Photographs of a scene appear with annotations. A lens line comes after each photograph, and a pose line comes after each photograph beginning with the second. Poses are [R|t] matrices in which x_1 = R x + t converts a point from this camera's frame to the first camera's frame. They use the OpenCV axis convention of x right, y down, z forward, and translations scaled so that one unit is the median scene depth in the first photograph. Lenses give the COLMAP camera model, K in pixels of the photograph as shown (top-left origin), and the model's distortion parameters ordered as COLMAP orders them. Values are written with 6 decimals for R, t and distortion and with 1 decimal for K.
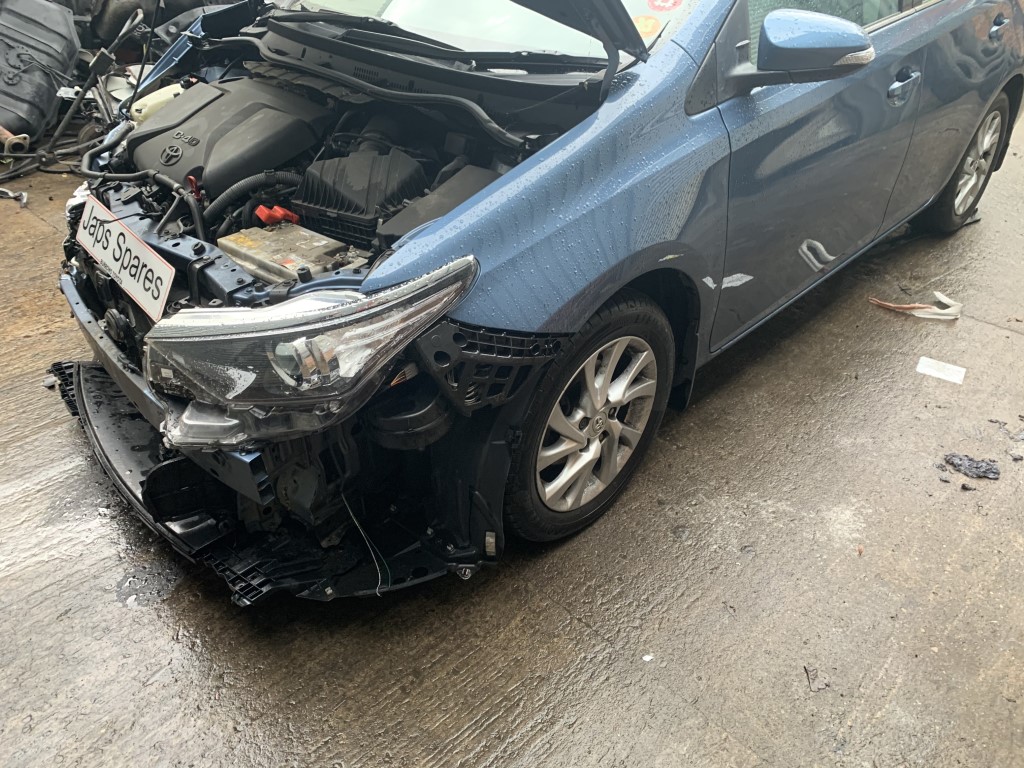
lens RADIAL K [[766.9, 0, 513.7], [0, 766.9, 380.8], [0, 0, 1]] dist [0.011692, -0.015438]
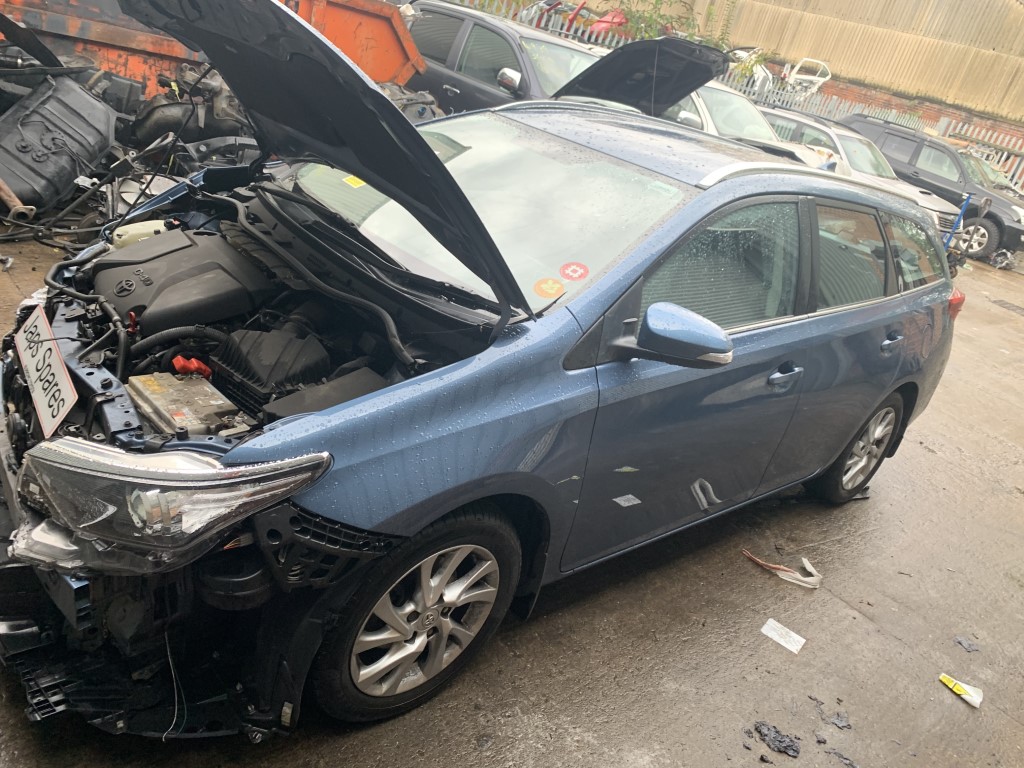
lens RADIAL K [[766.9, 0, 512.4], [0, 766.9, 380.6], [0, 0, 1]] dist [0.011692, -0.015438]
pose [[0.970064, 0.242084, 0.019291, 0.122965], [-0.233779, 0.952384, -0.195735, -0.079004], [-0.065757, 0.185365, 0.980467, -0.124883]]
